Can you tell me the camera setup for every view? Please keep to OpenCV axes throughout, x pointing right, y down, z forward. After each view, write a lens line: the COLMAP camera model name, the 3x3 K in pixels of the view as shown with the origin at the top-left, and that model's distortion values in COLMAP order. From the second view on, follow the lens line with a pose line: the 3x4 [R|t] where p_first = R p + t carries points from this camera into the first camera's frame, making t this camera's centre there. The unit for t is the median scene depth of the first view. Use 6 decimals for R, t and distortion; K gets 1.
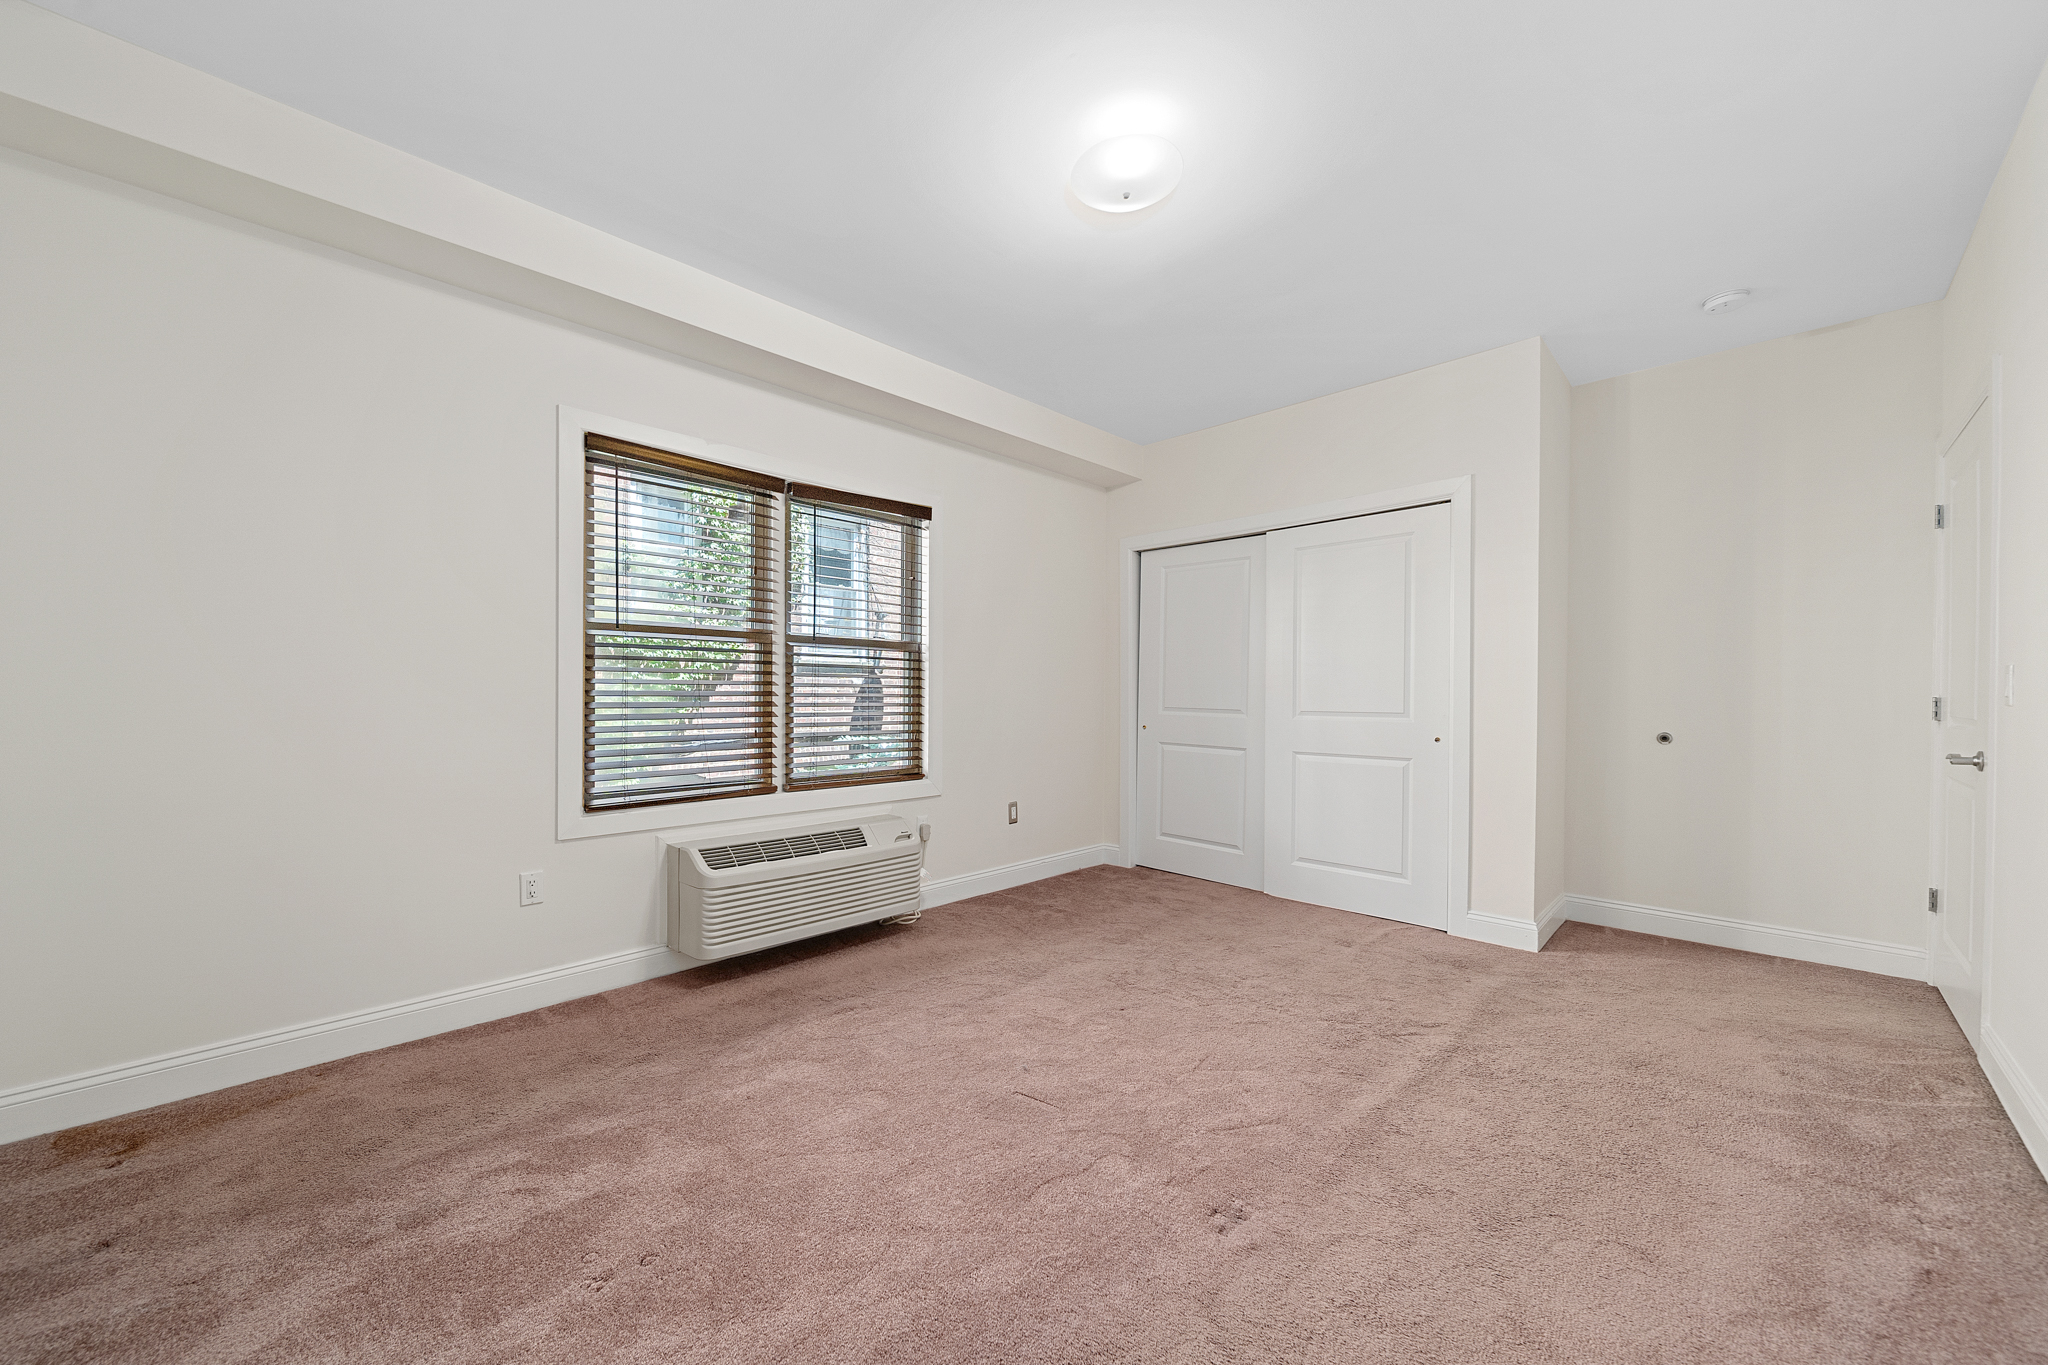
lens RADIAL K [[734.3, 0, 1017.3], [0, 734.3, 693.5], [0, 0, 1]] dist [-0.001733, -0.000322]
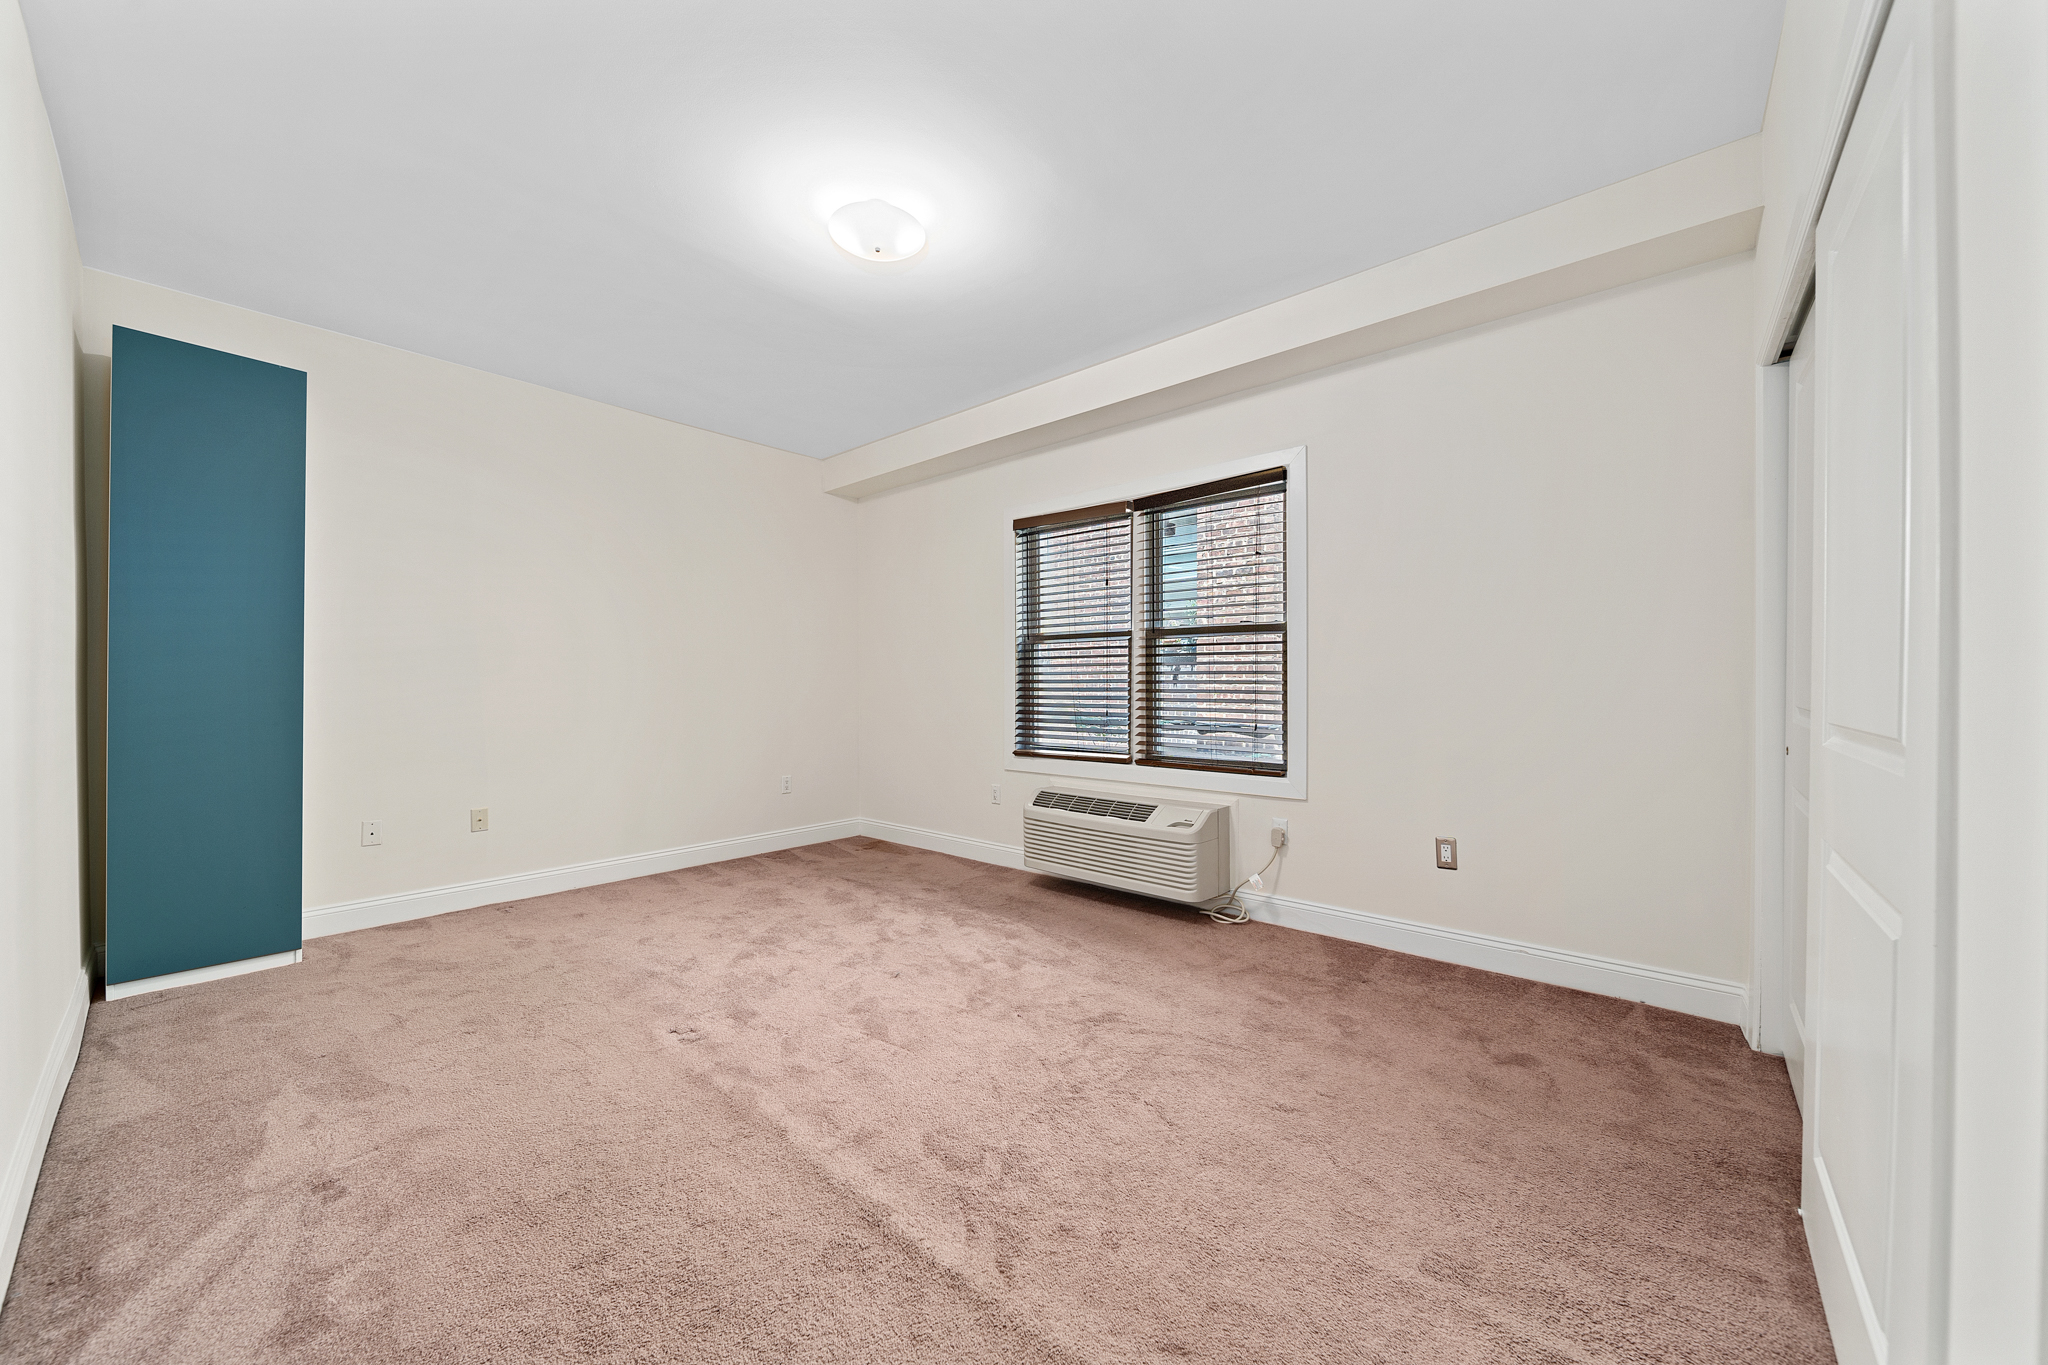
lens RADIAL K [[729.5, 0, 1016.7], [0, 729.5, 671.9], [0, 0, 1]] dist [-0.001359, -0.000373]
pose [[0.085478, -0.020770, -0.996124, 0.812853], [-0.000848, 0.999781, -0.020919, 0.010573], [0.996340, 0.002633, 0.085442, 0.693066]]
